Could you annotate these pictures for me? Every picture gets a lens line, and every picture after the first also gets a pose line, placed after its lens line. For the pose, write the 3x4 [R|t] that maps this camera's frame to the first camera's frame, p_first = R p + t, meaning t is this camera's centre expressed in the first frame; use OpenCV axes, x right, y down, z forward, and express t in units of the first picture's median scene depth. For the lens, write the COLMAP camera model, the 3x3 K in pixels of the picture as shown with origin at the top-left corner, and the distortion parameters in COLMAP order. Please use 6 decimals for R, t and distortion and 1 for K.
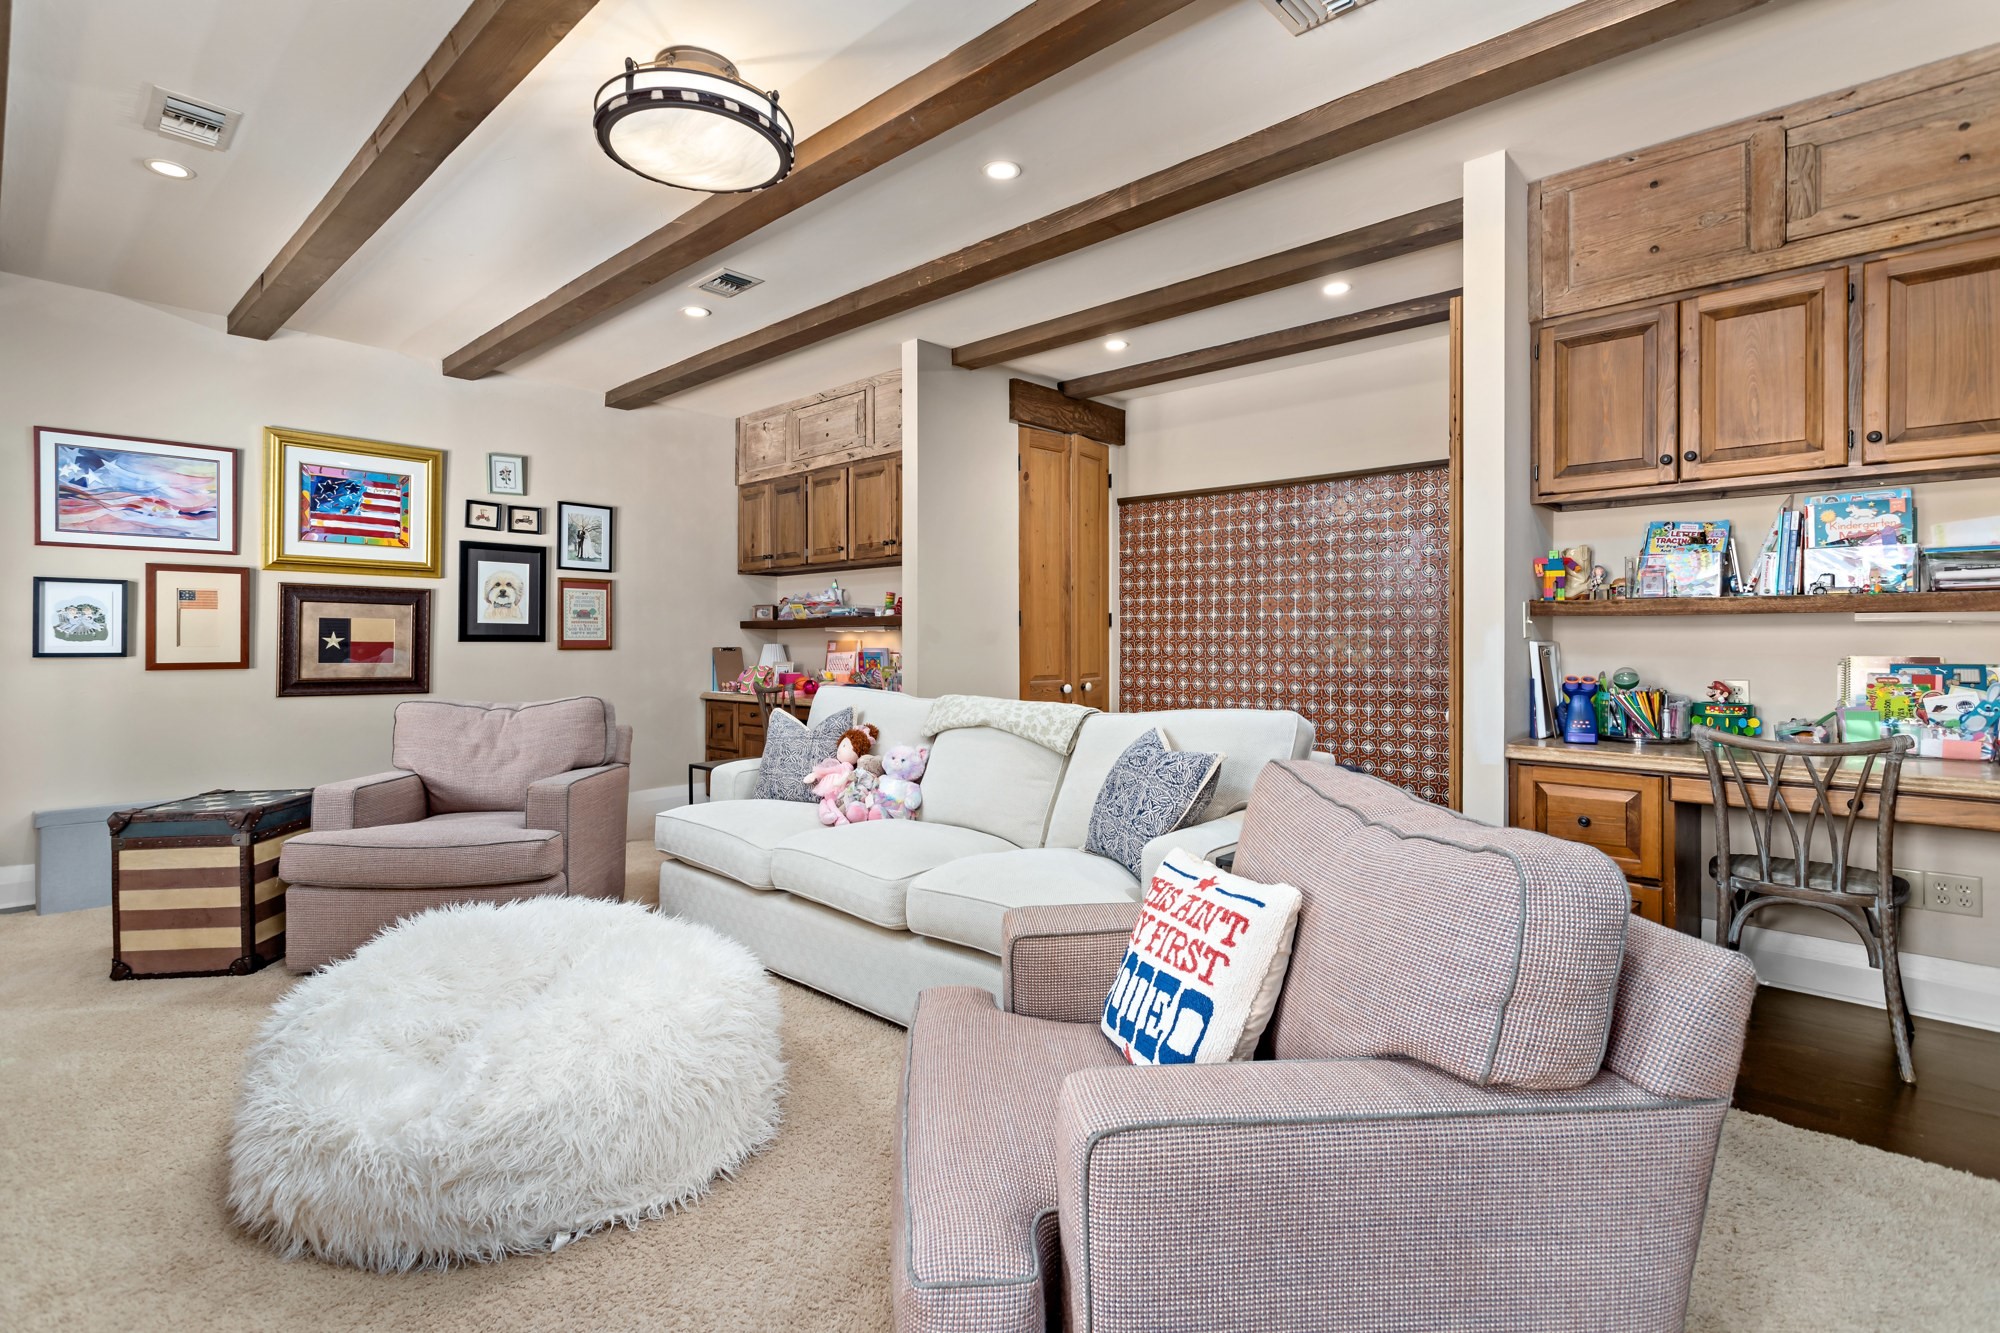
lens RADIAL K [[921.9, 0, 997.4], [0, 921.9, 628.5], [0, 0, 1]] dist [-0.030462, -0.000032]
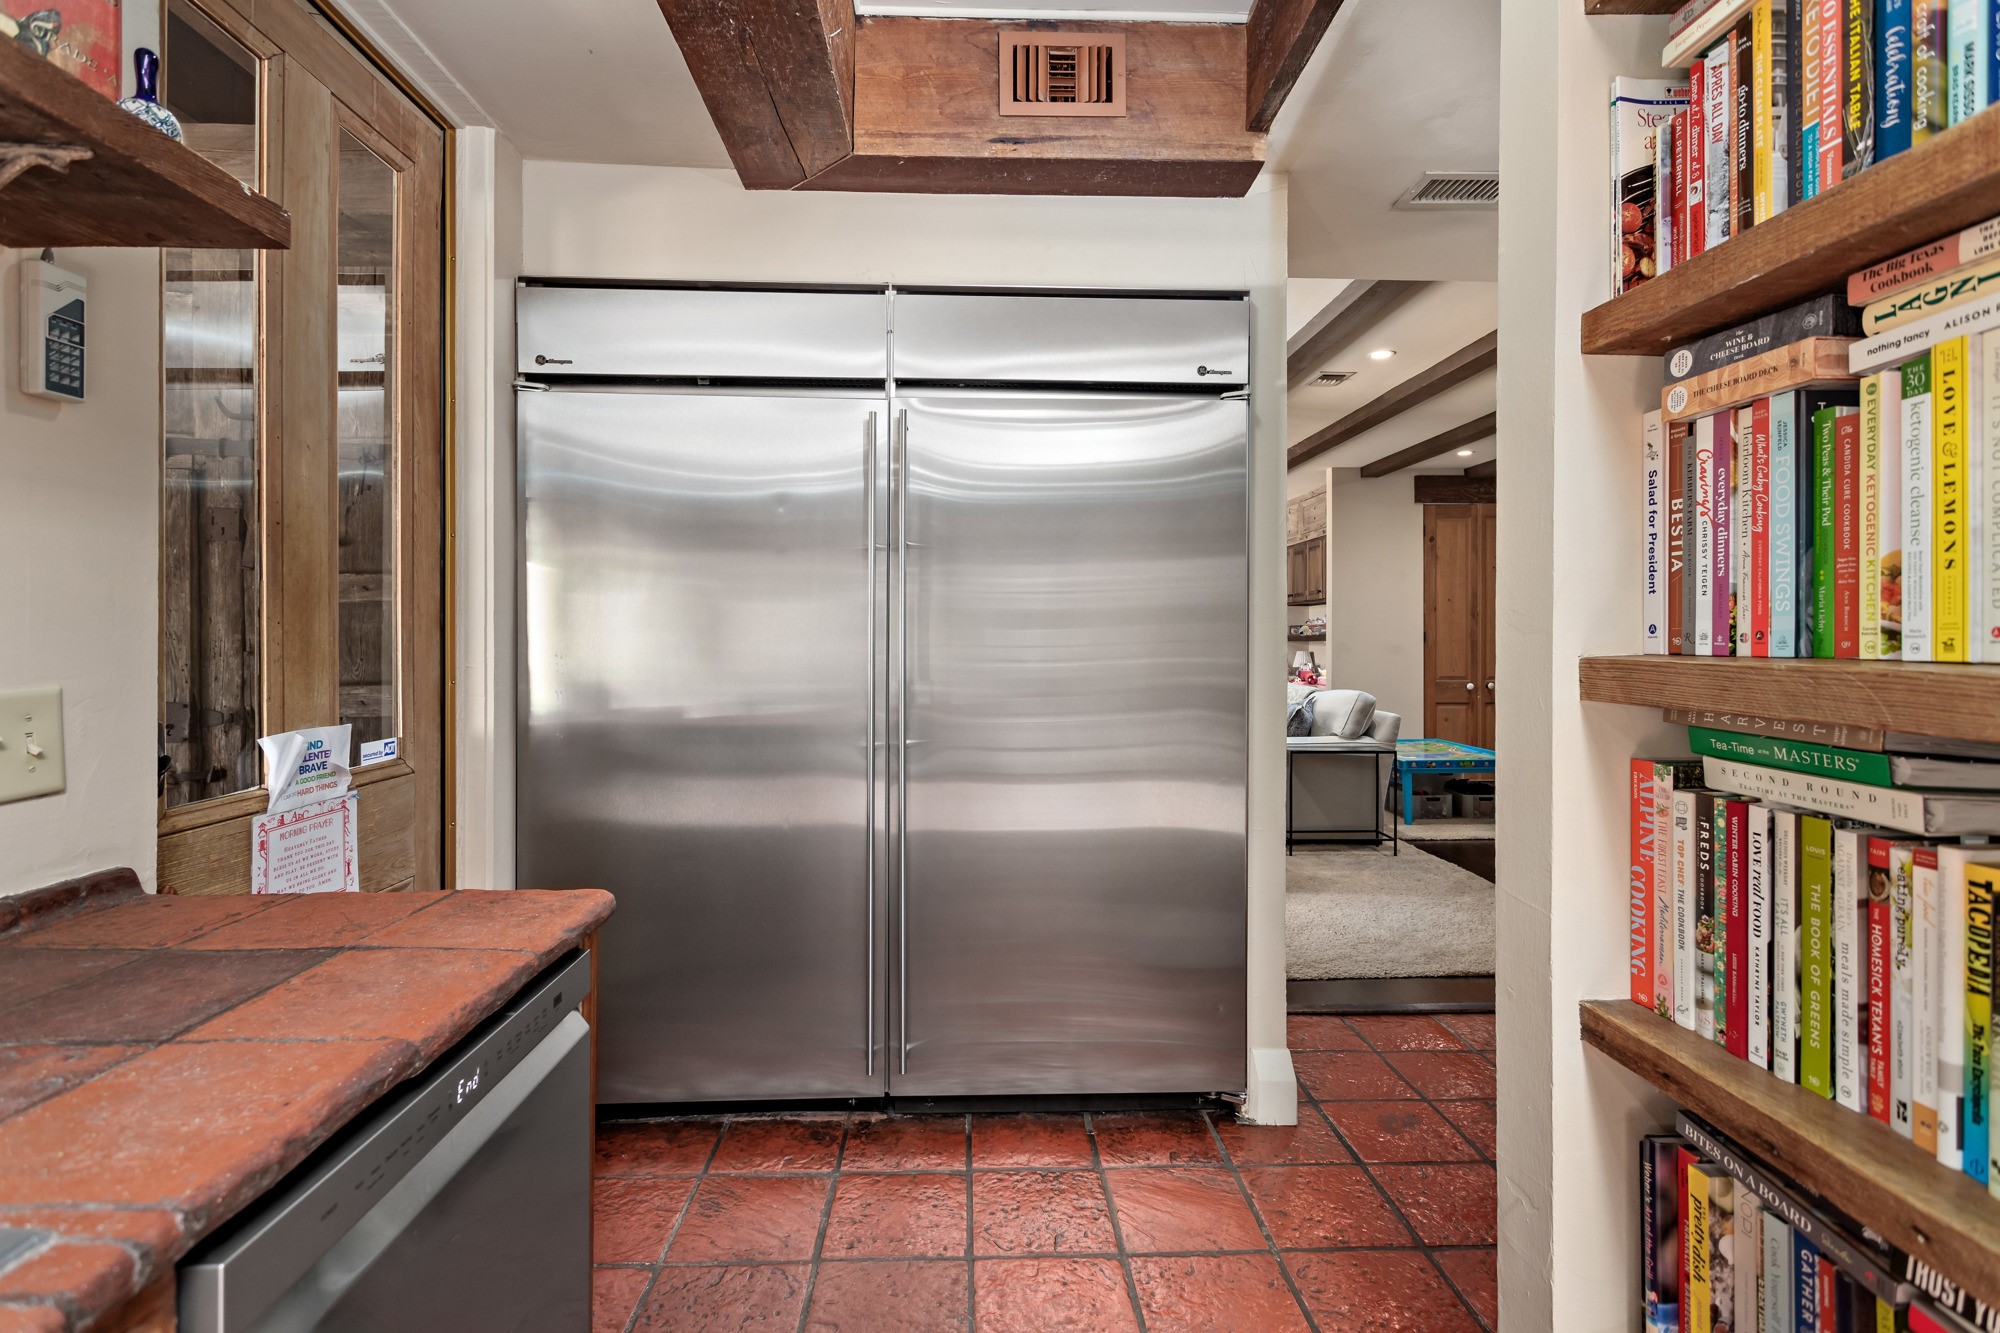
lens RADIAL K [[956.2, 0, 1001.1], [0, 956.2, 641.5], [0, 0, 1]] dist [-0.001252, -0.000115]
pose [[0.708533, 0.005136, -0.705659, 0.605186], [-0.001299, 0.999981, 0.005974, -0.010879], [0.705676, -0.003316, 0.708527, -0.545365]]
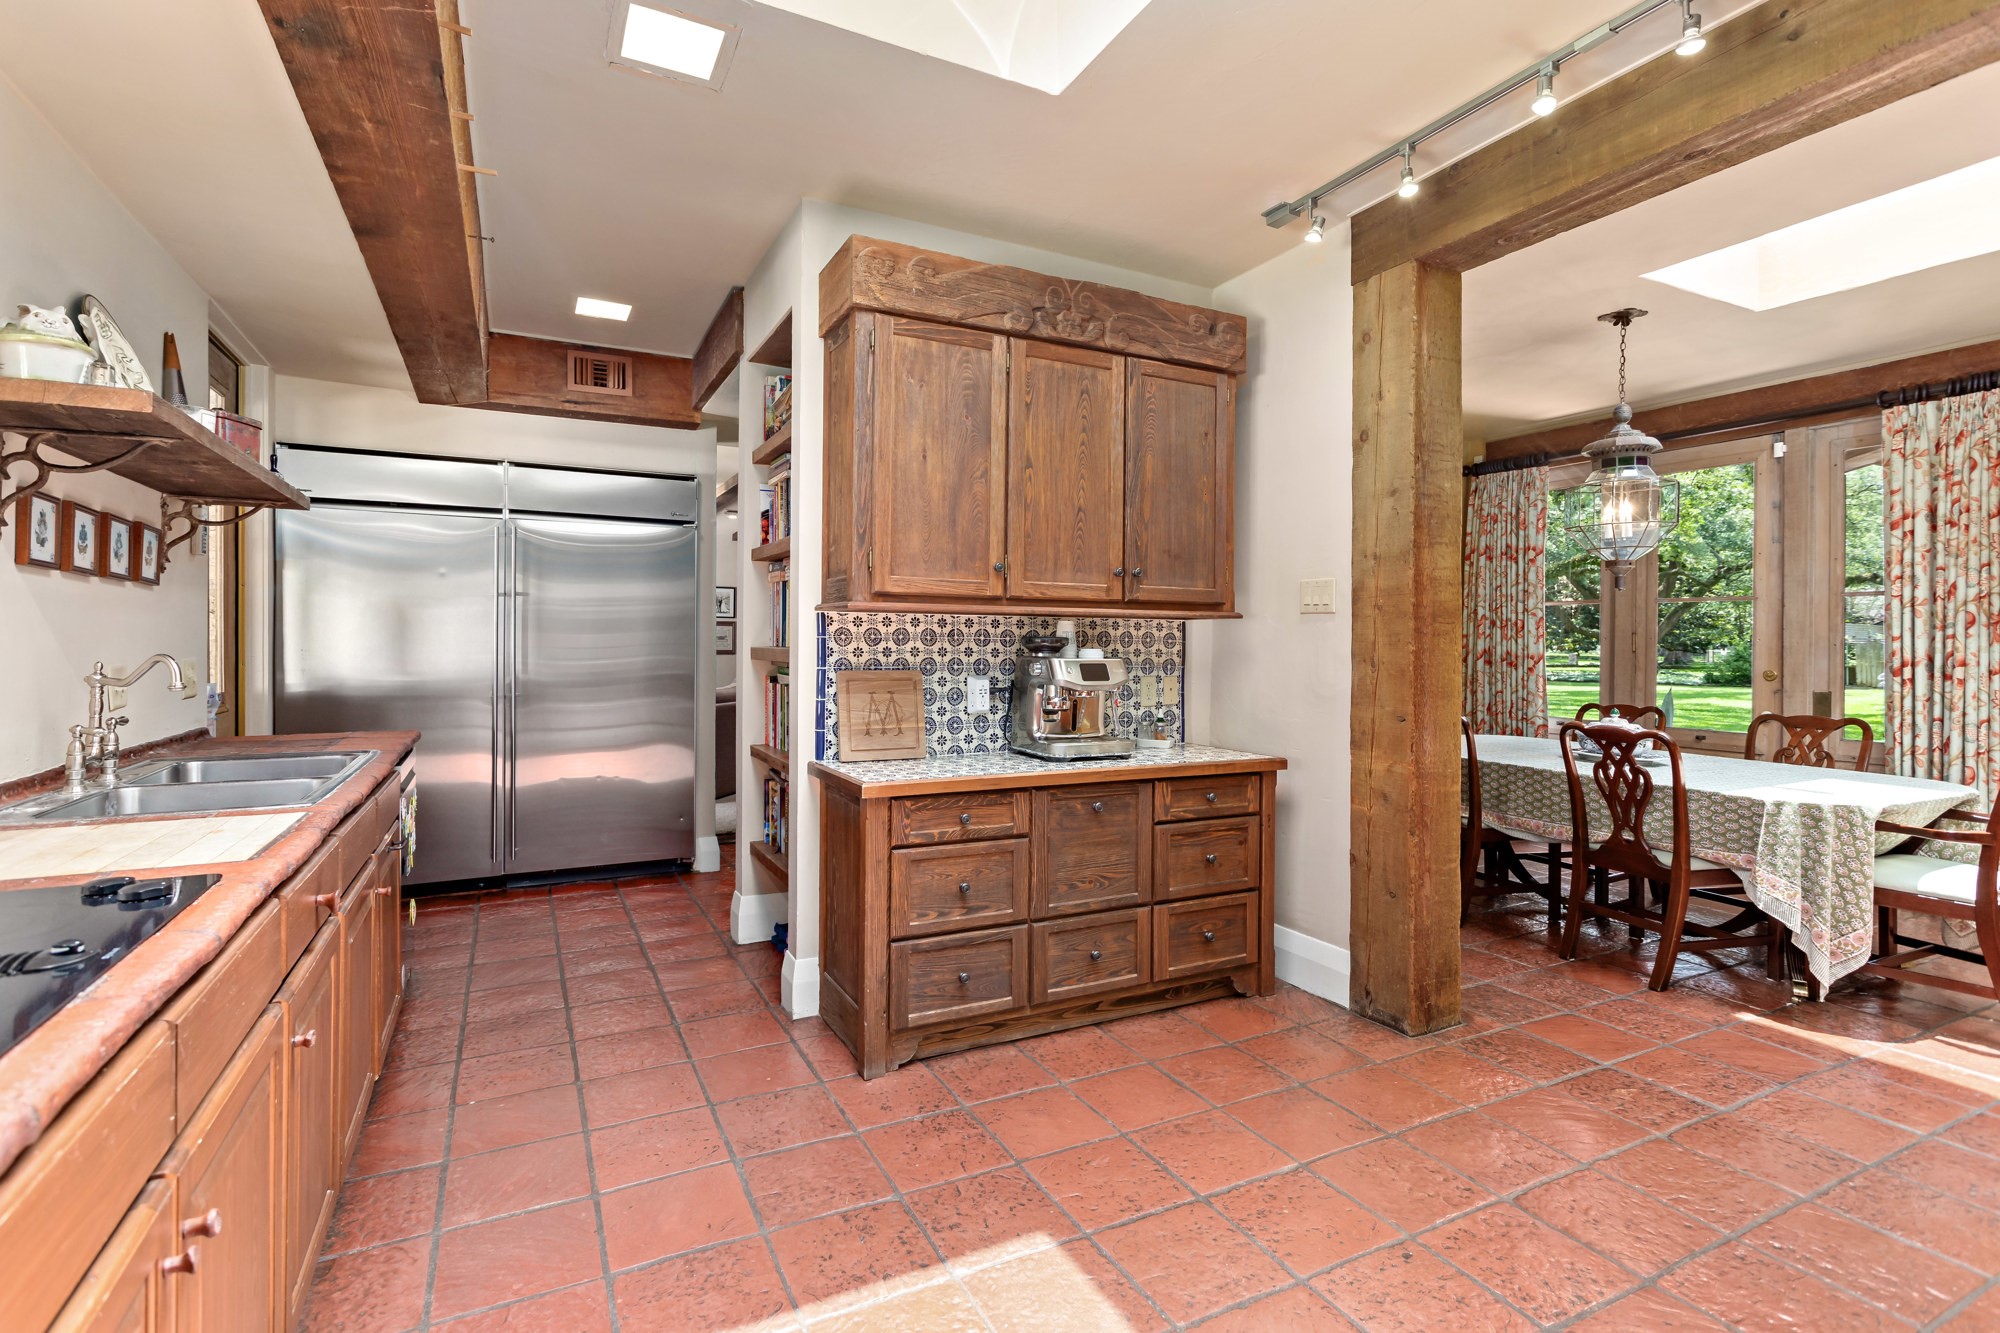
lens RADIAL K [[956.2, 0, 1001.1], [0, 956.2, 641.5], [0, 0, 1]] dist [-0.001252, -0.000115]
pose [[0.939057, 0.005107, -0.343723, 3.193236], [-0.004422, 0.999986, 0.002778, -0.029416], [0.343732, -0.001089, 0.939067, -3.205955]]
